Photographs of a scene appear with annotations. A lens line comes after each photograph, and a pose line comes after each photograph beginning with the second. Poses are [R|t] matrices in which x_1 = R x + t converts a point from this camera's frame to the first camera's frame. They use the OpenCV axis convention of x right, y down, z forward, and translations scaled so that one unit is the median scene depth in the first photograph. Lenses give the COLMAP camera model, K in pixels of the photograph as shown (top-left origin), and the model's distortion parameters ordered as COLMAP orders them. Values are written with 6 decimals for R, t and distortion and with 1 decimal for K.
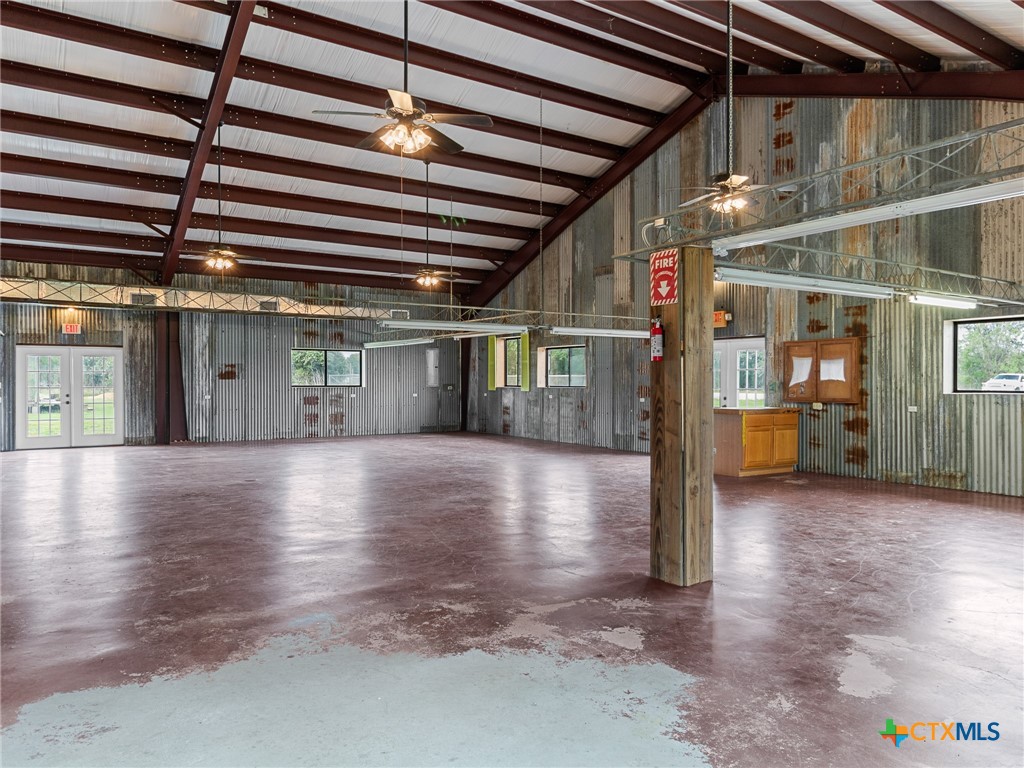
lens RADIAL K [[740.4, 0, 544.4], [0, 740.4, 385.6], [0, 0, 1]] dist [0.000747, 0.004241]
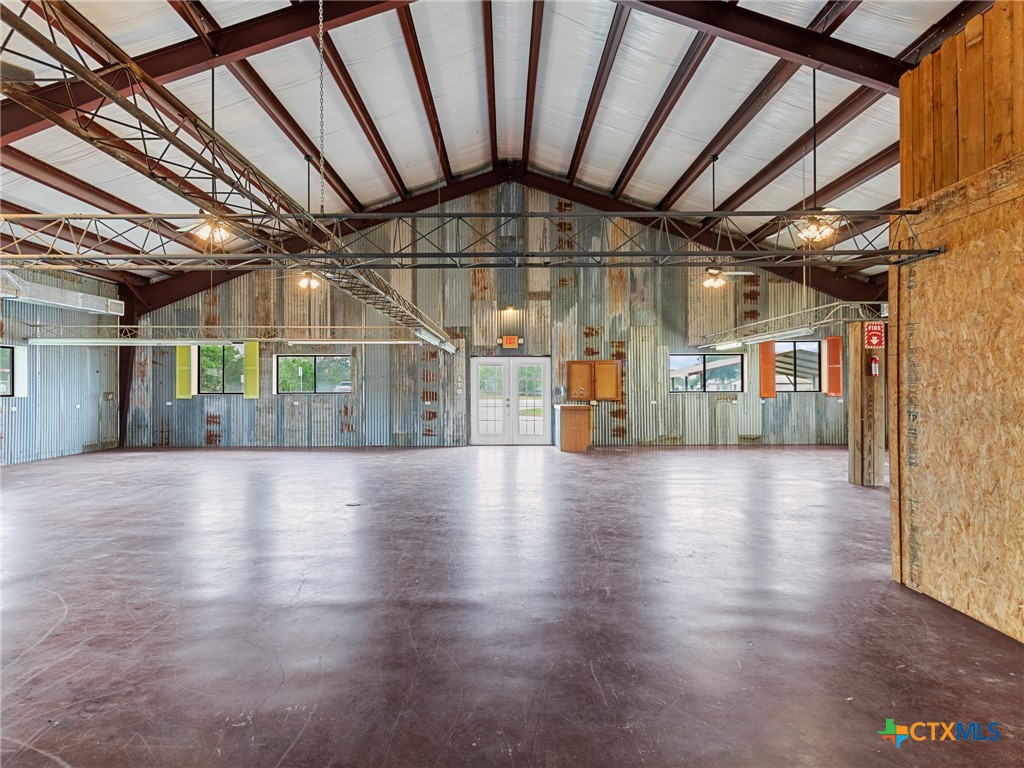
lens RADIAL K [[625.5, 0, 516.0], [0, 625.5, 383.0], [0, 0, 1]] dist [-0.000997, -0.000553]
pose [[0.543533, 0.002707, 0.839383, -0.805497], [0.008807, 0.999921, -0.008928, -0.003796], [-0.839341, 0.012245, 0.543467, 0.400550]]
